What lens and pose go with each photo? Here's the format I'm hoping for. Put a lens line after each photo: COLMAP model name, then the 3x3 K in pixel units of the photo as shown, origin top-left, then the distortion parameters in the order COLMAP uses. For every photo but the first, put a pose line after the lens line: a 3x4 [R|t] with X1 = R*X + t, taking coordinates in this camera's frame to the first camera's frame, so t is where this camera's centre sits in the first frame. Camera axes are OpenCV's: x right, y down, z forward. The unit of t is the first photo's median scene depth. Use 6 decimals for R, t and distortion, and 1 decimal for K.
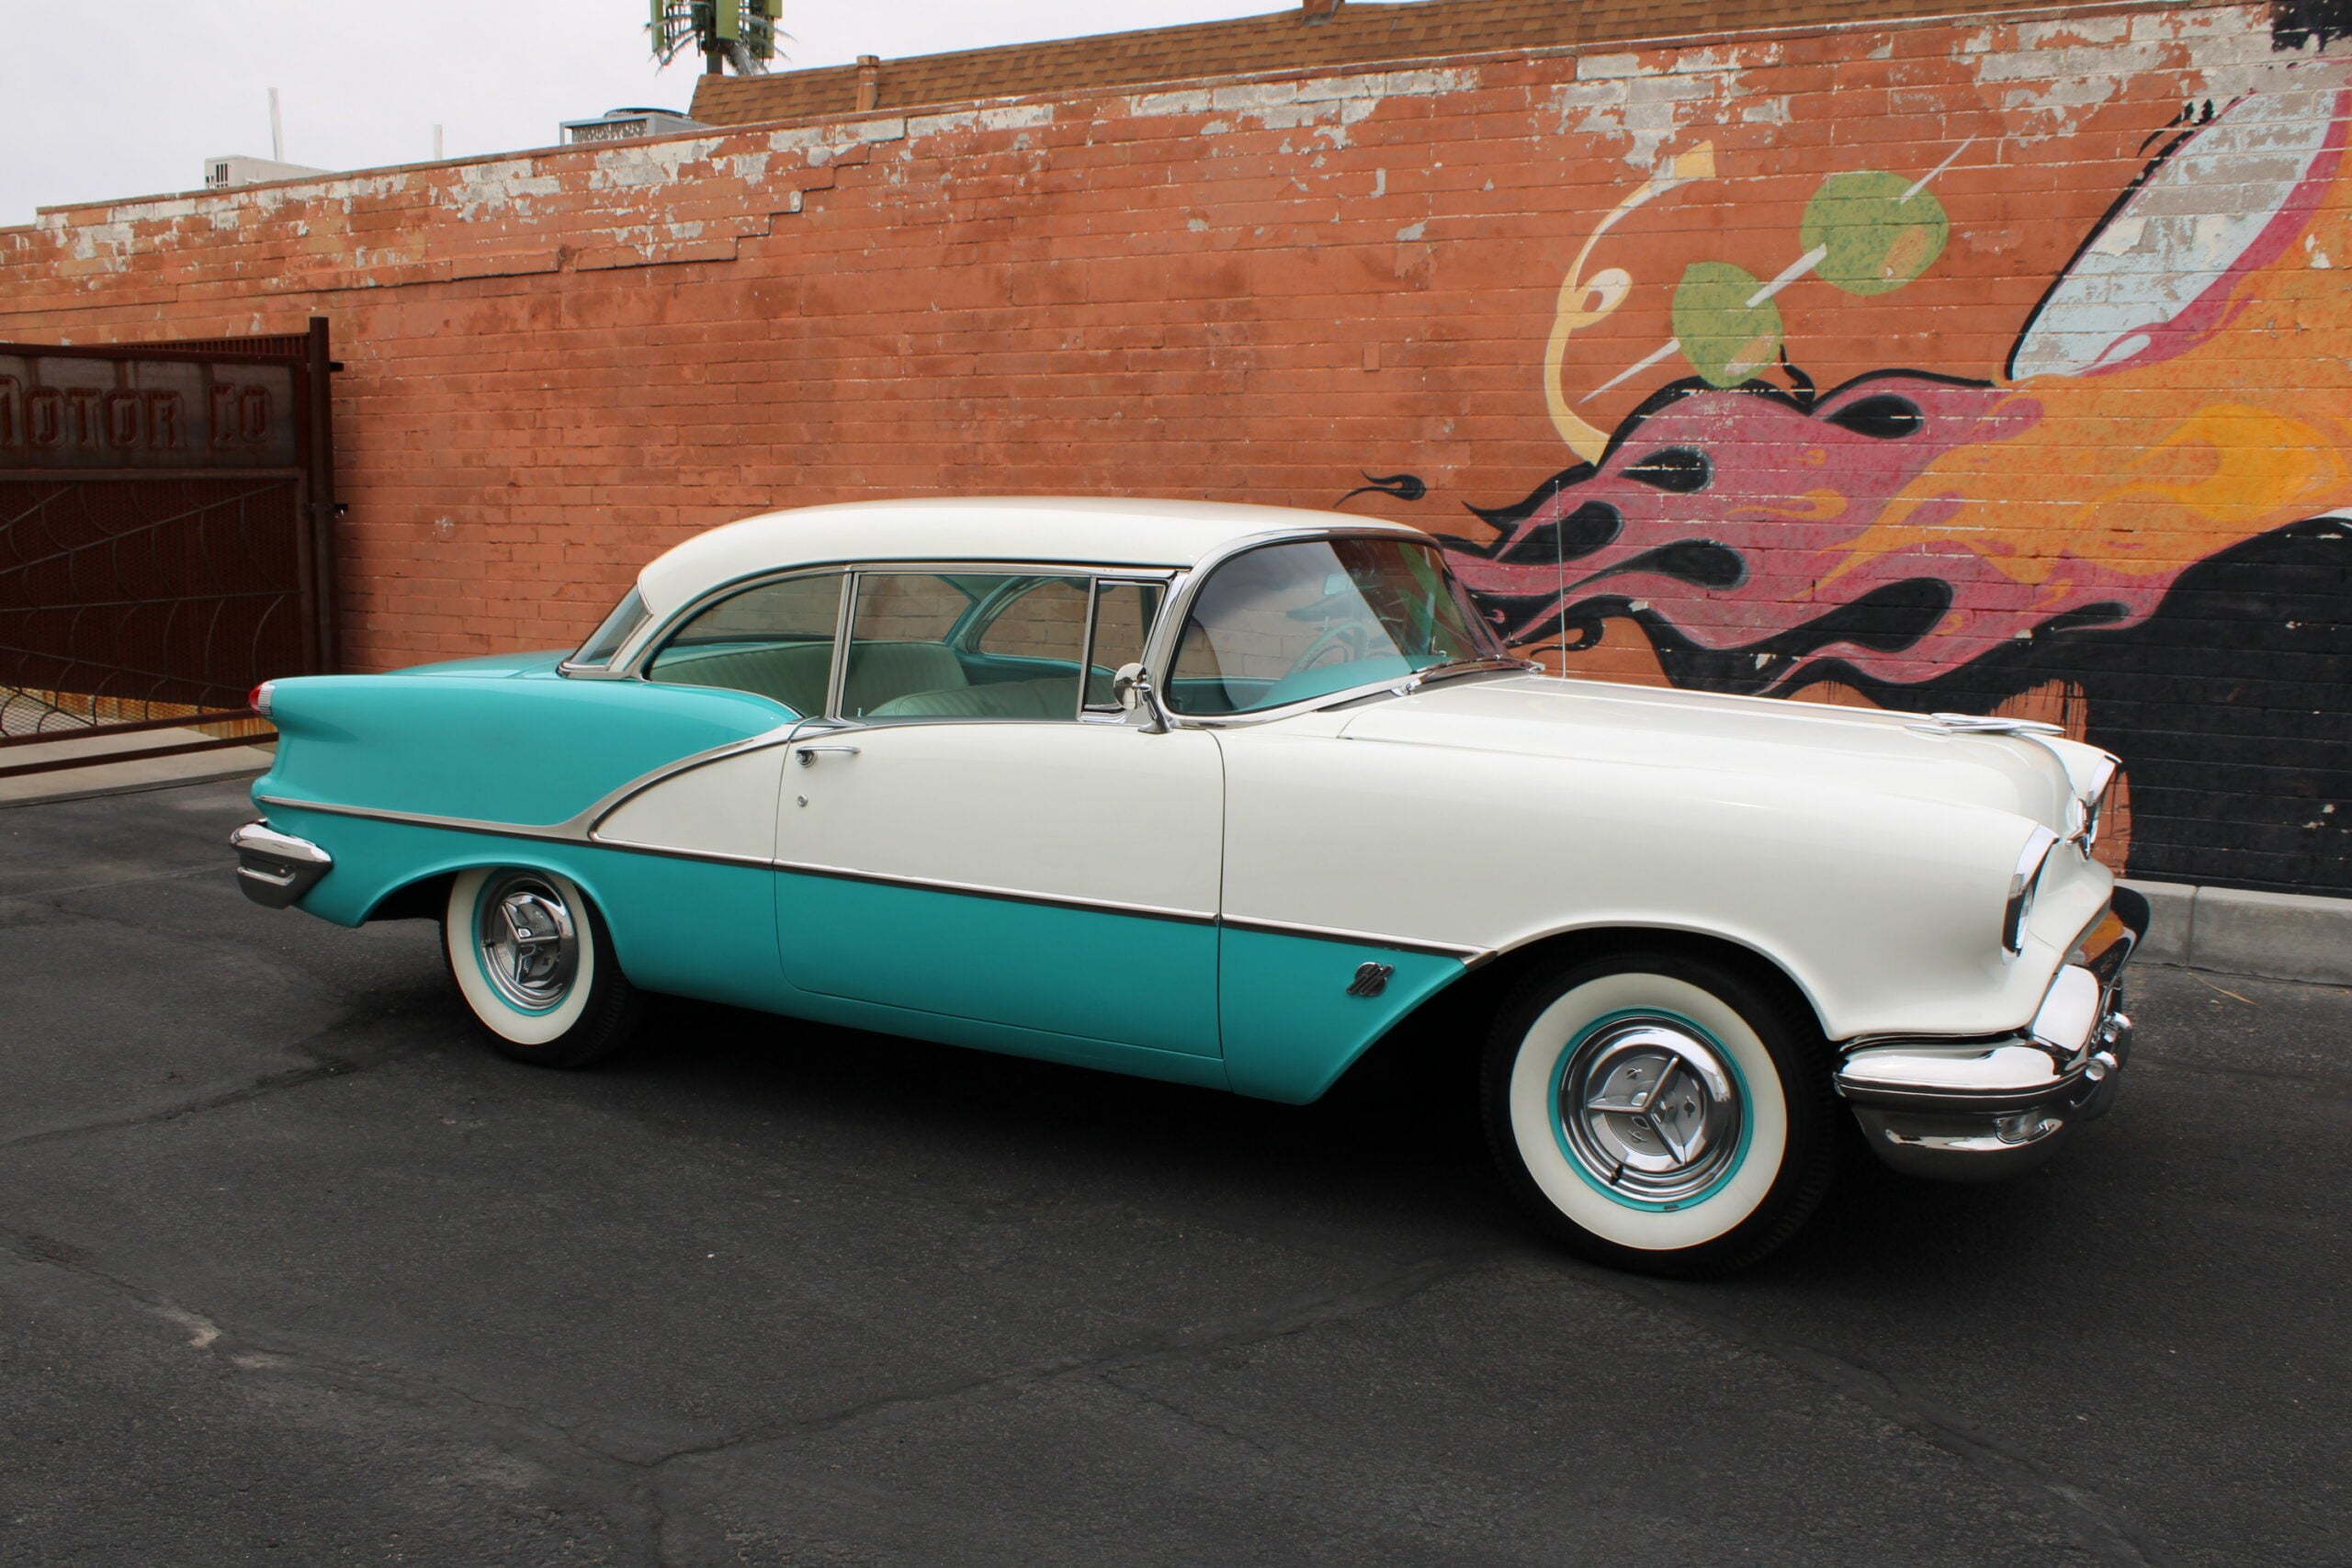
lens RADIAL K [[2101.7, 0, 1151.2], [0, 2101.7, 770.6], [0, 0, 1]] dist [-0.143135, 0.140277]
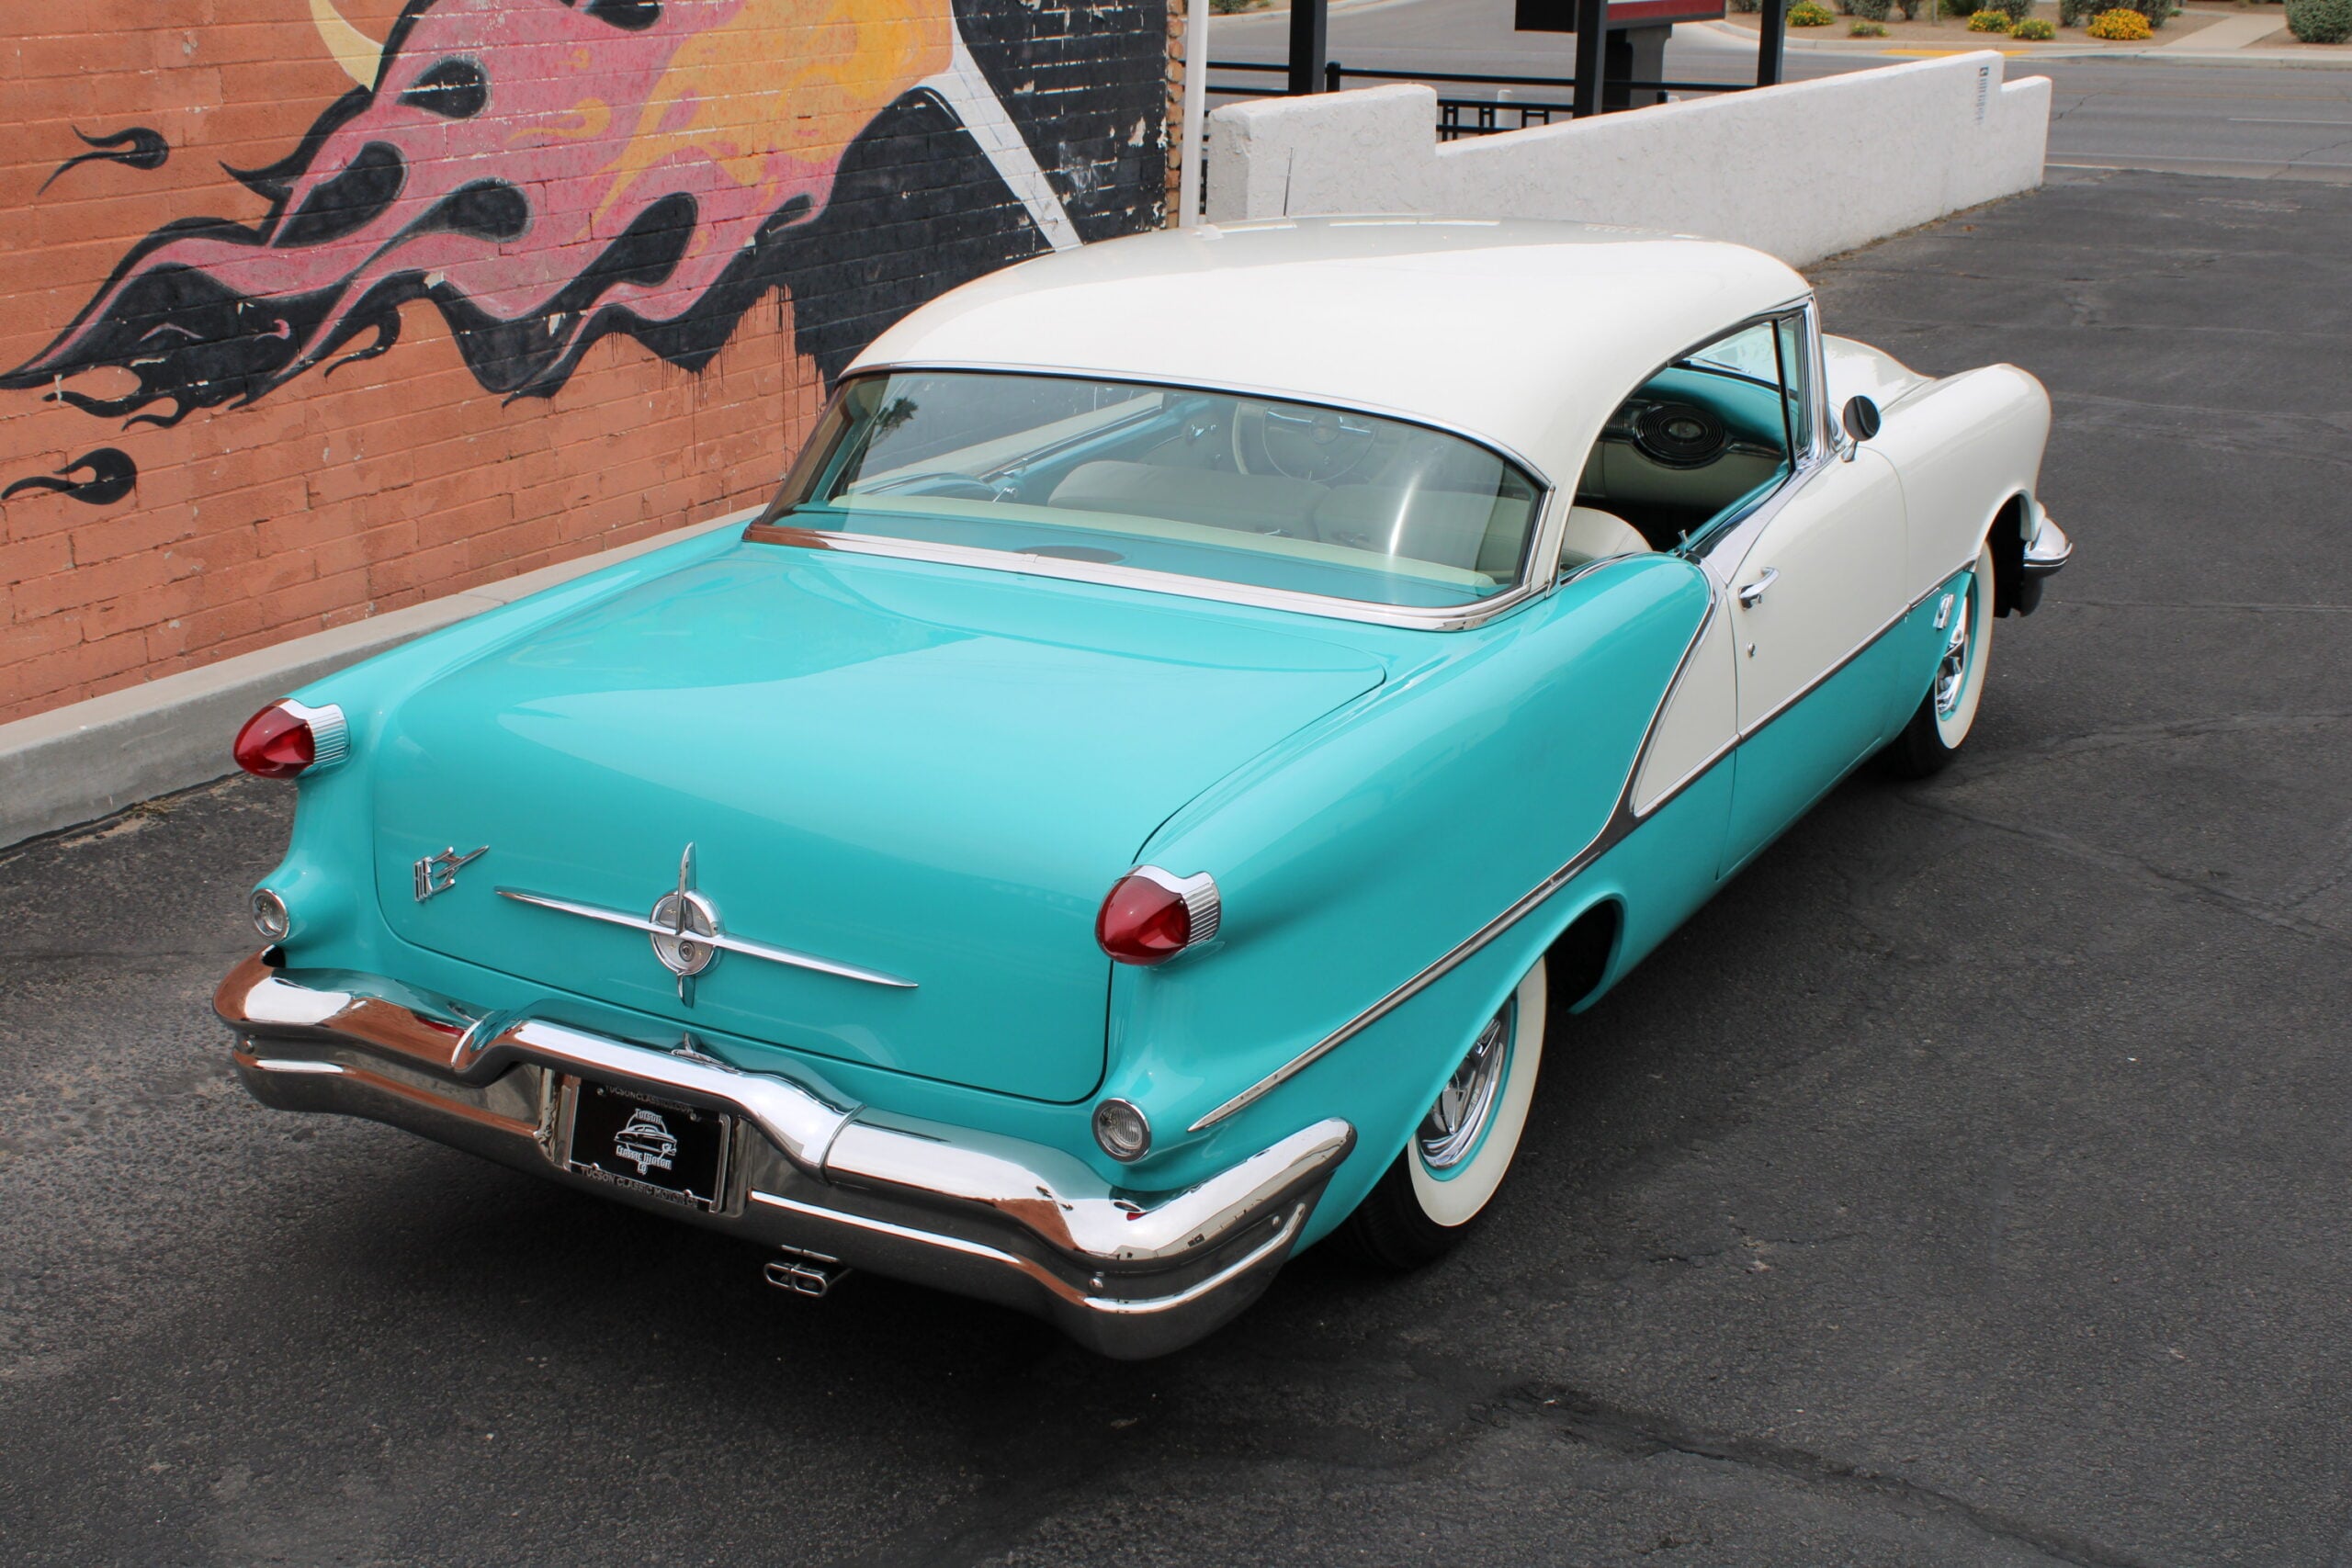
lens RADIAL K [[2751.3, 0, 1144.2], [0, 2751.3, 791.4], [0, 0, 1]] dist [-0.041095, 0.000000]
pose [[0.020579, -0.324544, 0.945647, -0.711710], [0.124119, 0.939359, 0.319686, -0.181724], [-0.992054, 0.110794, 0.059613, 0.693001]]
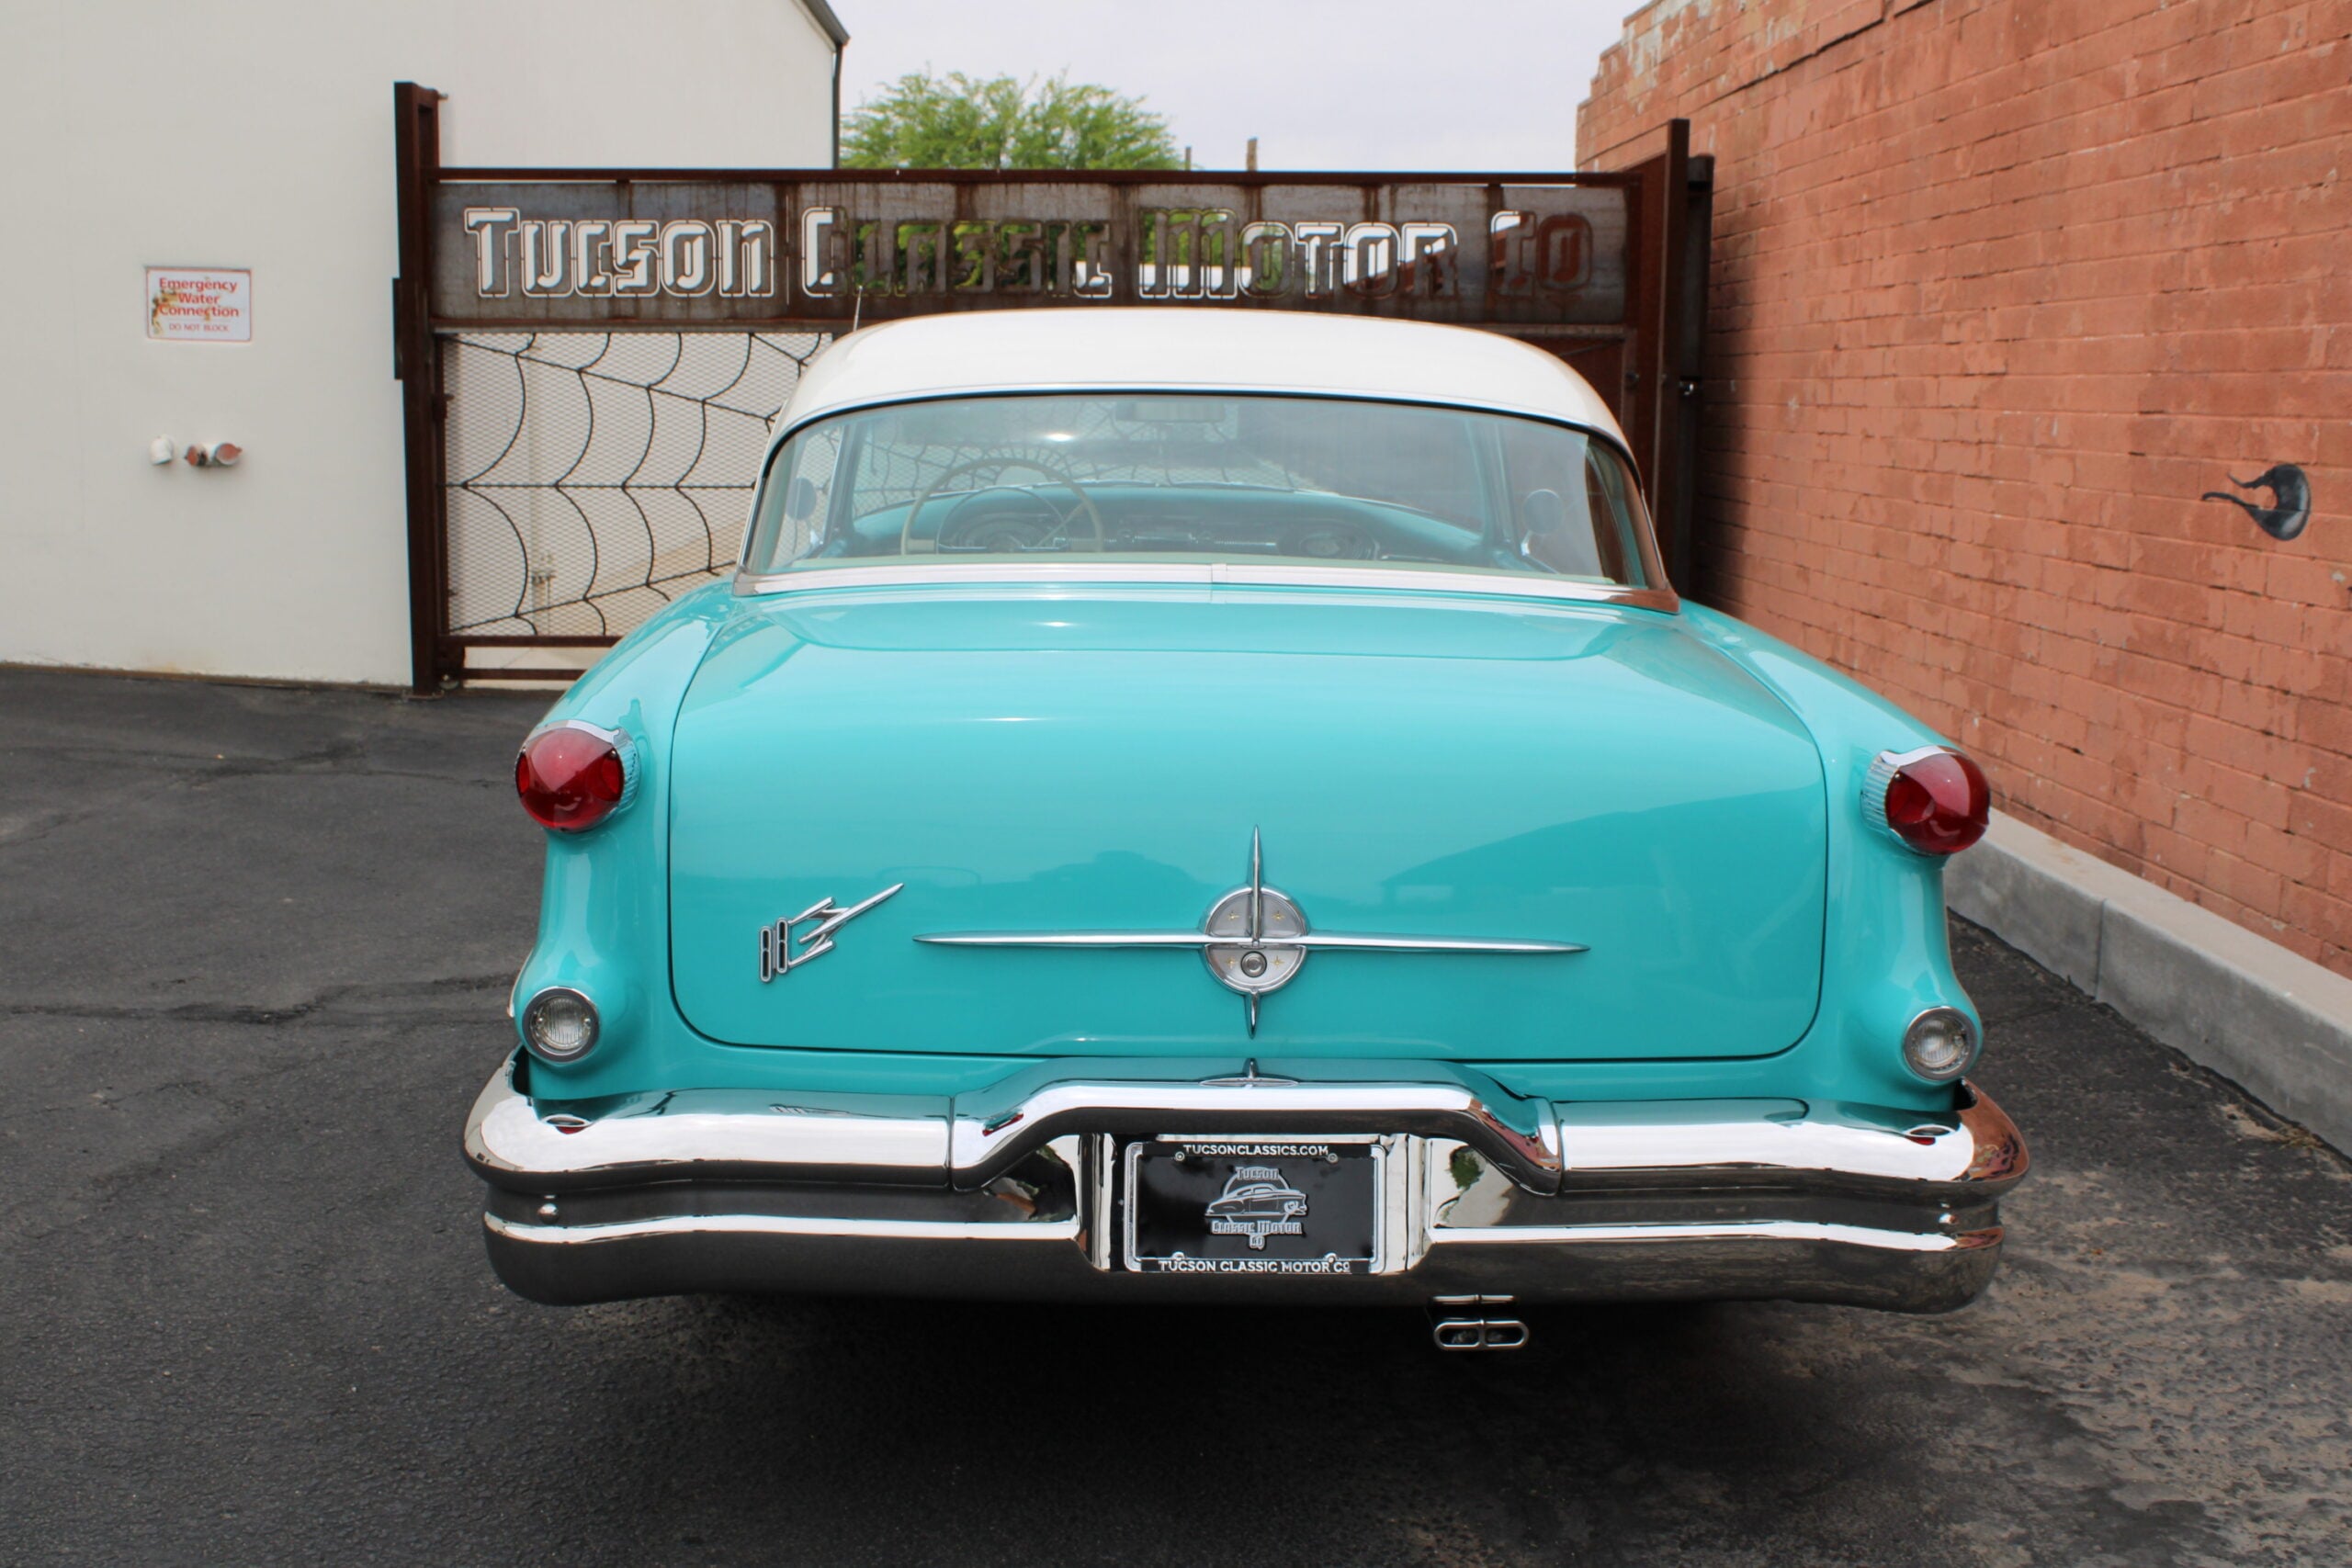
lens RADIAL K [[2547.7, 0, 1127.7], [0, 2547.7, 804.1], [0, 0, 1]] dist [-0.072987, 0.000000]
pose [[0.497129, 0.138732, -0.856514, 0.399203], [-0.128349, 0.988033, 0.085539, -0.041905], [0.858131, 0.067409, 0.508986, 0.515351]]
